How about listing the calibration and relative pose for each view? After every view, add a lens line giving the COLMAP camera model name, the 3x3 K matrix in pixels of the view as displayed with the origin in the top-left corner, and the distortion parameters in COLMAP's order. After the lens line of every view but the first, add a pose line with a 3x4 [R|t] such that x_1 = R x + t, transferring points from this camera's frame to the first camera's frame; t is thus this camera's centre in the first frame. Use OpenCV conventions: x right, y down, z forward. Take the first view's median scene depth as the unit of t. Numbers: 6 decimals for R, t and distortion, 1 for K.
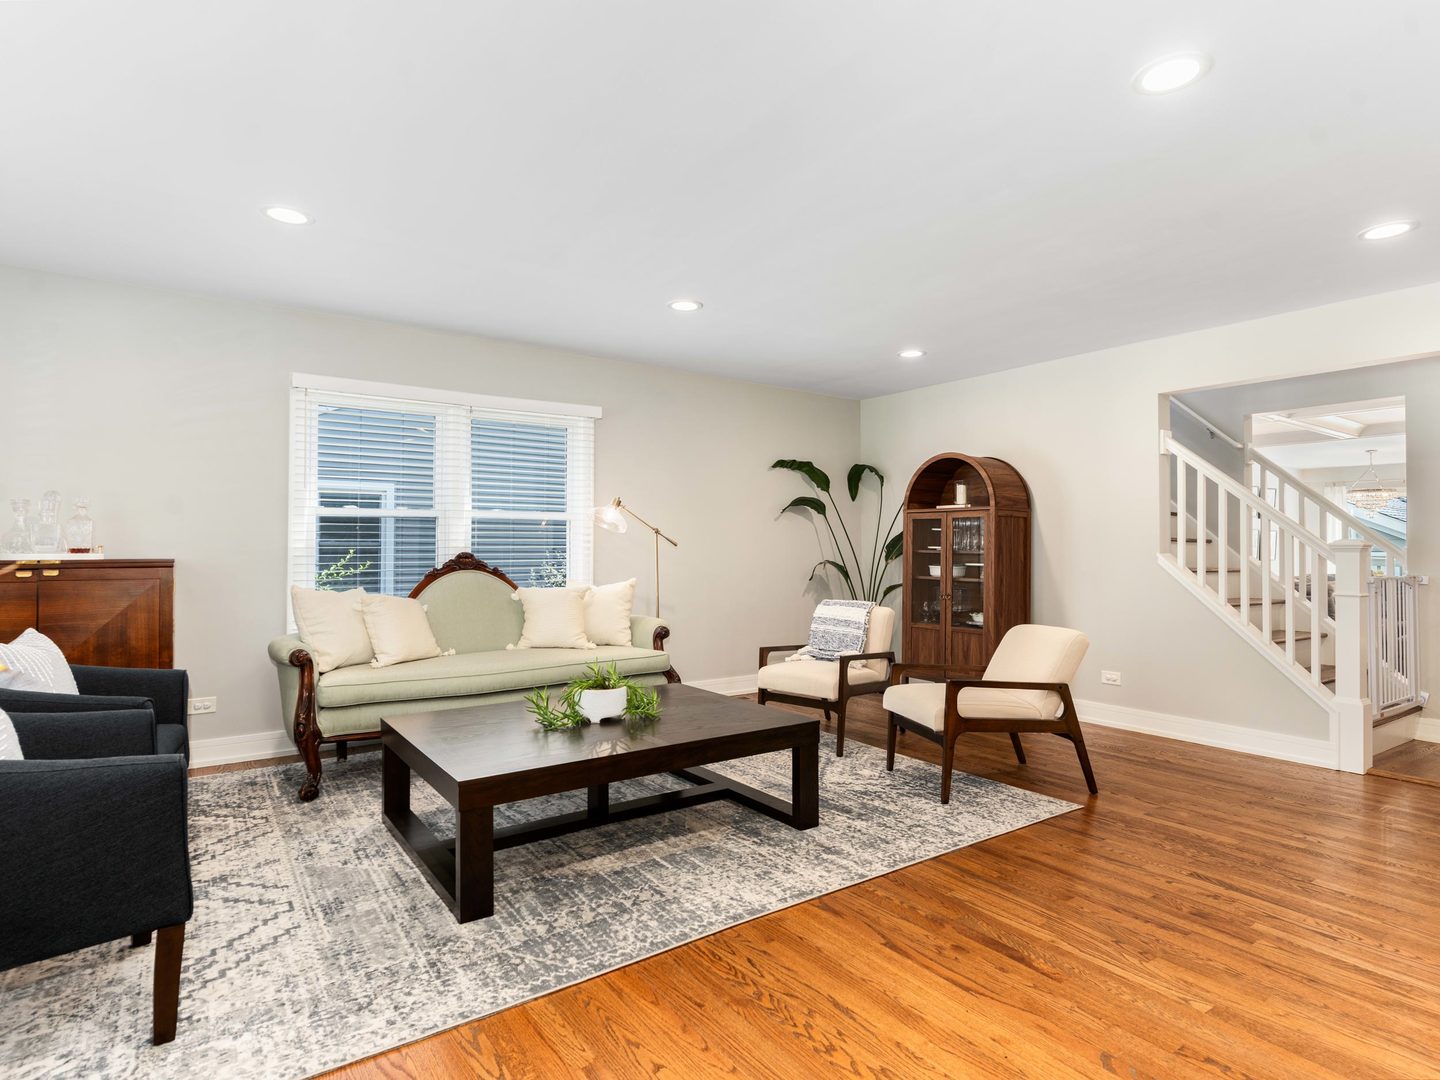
lens RADIAL K [[761.6, 0, 720.0], [0, 761.6, 540.0], [0, 0, 1]] dist [0.003062, 0.000362]
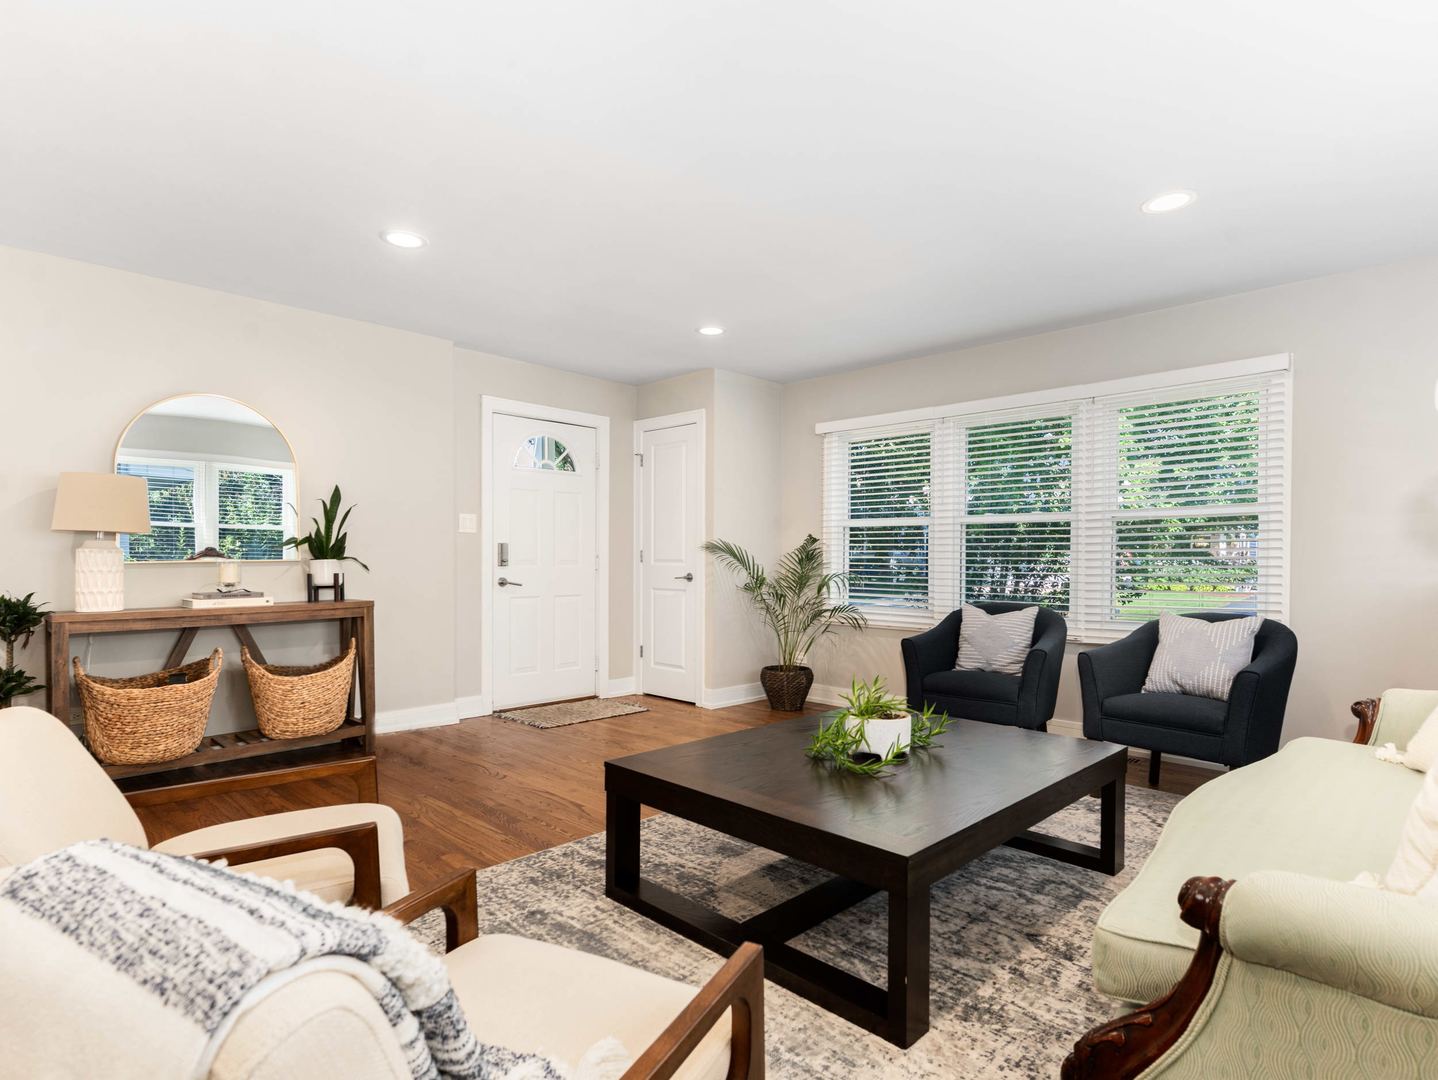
lens RADIAL K [[760.6, 0, 719.0], [0, 760.6, 540.0], [0, 0, 1]] dist [0.003062, 0.000362]
pose [[-0.983877, -0.011625, -0.178467, 0.175458], [-0.007781, 0.999723, -0.022222, 0.028519], [0.178676, -0.020475, -0.983695, 1.982459]]
